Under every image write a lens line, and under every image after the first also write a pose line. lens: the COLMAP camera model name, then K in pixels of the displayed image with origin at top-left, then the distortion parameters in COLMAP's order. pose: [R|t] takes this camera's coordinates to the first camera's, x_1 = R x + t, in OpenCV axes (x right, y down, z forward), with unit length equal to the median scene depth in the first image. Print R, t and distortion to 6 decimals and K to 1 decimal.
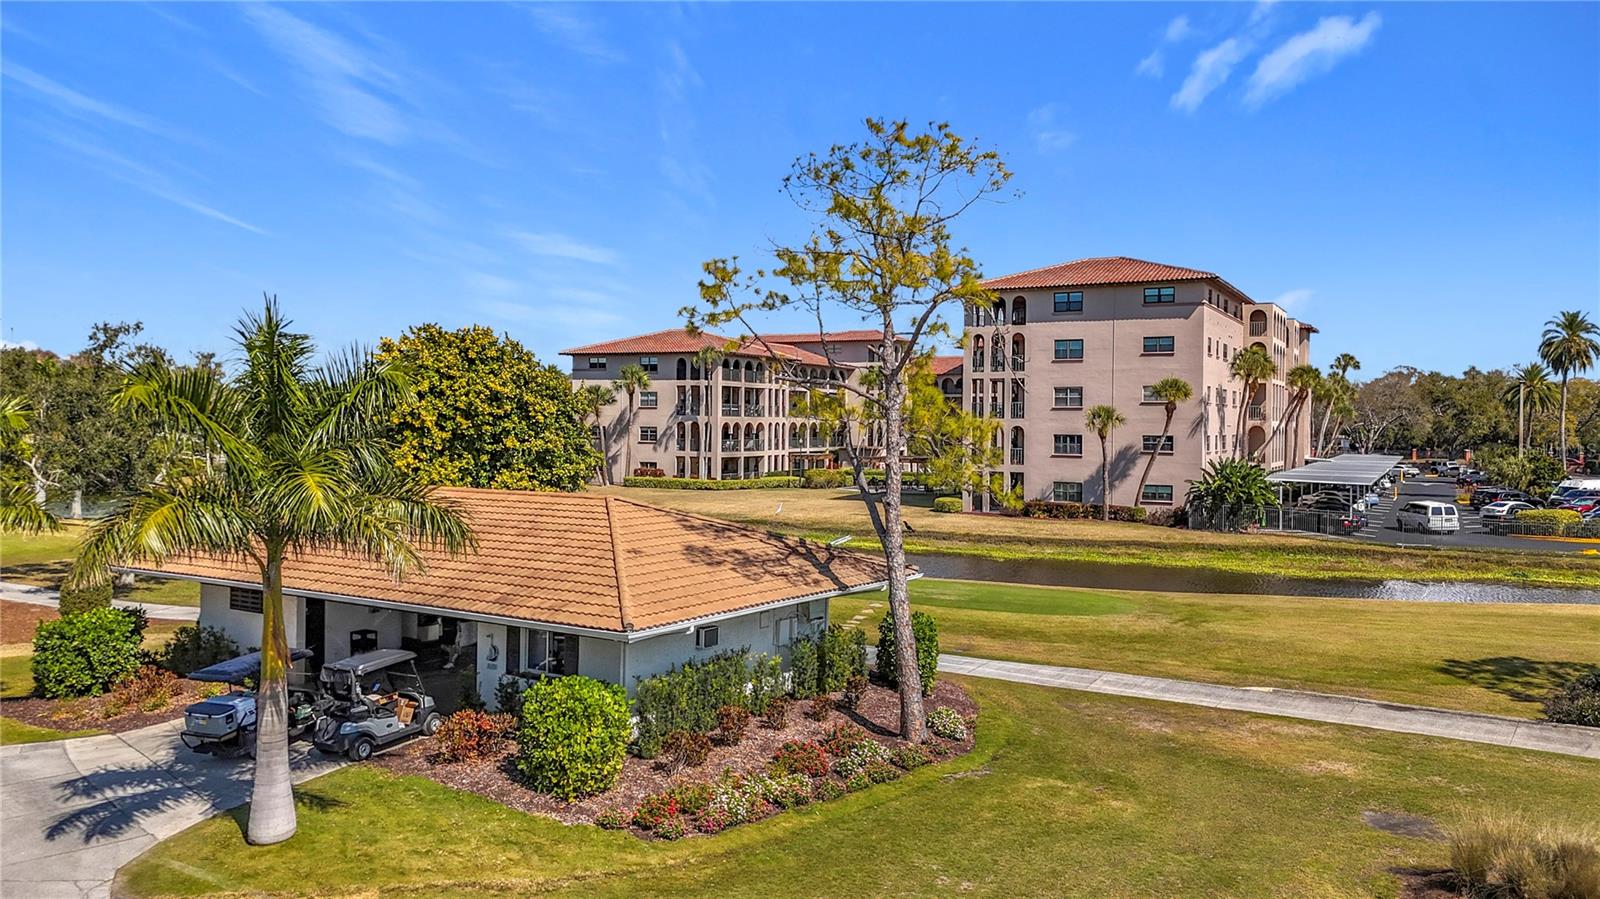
lens RADIAL K [[1203.4, 0, 801.8], [0, 1203.4, 410.7], [0, 0, 1]] dist [0.054832, -0.002873]
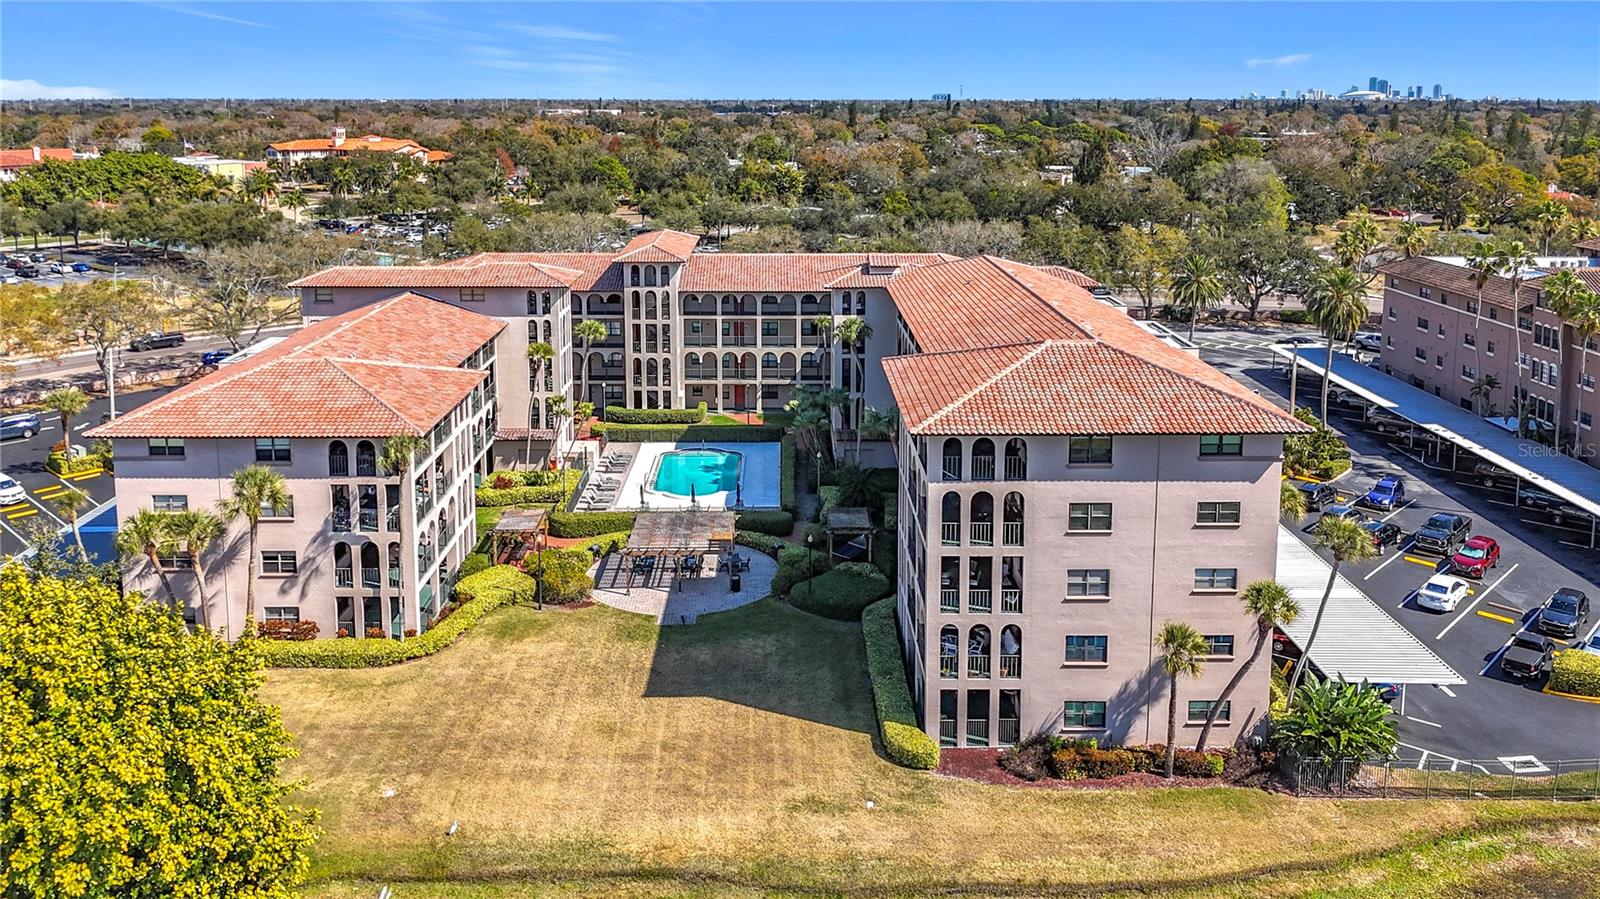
lens RADIAL K [[1239.4, 0, 772.8], [0, 1239.4, 252.4], [0, 0, 1]] dist [0.003374, -0.013781]
pose [[0.885079, -0.066930, 0.460603, -0.189089], [0.005332, 0.991000, 0.133757, -0.221923], [-0.465410, -0.115930, 0.877470, 0.370002]]
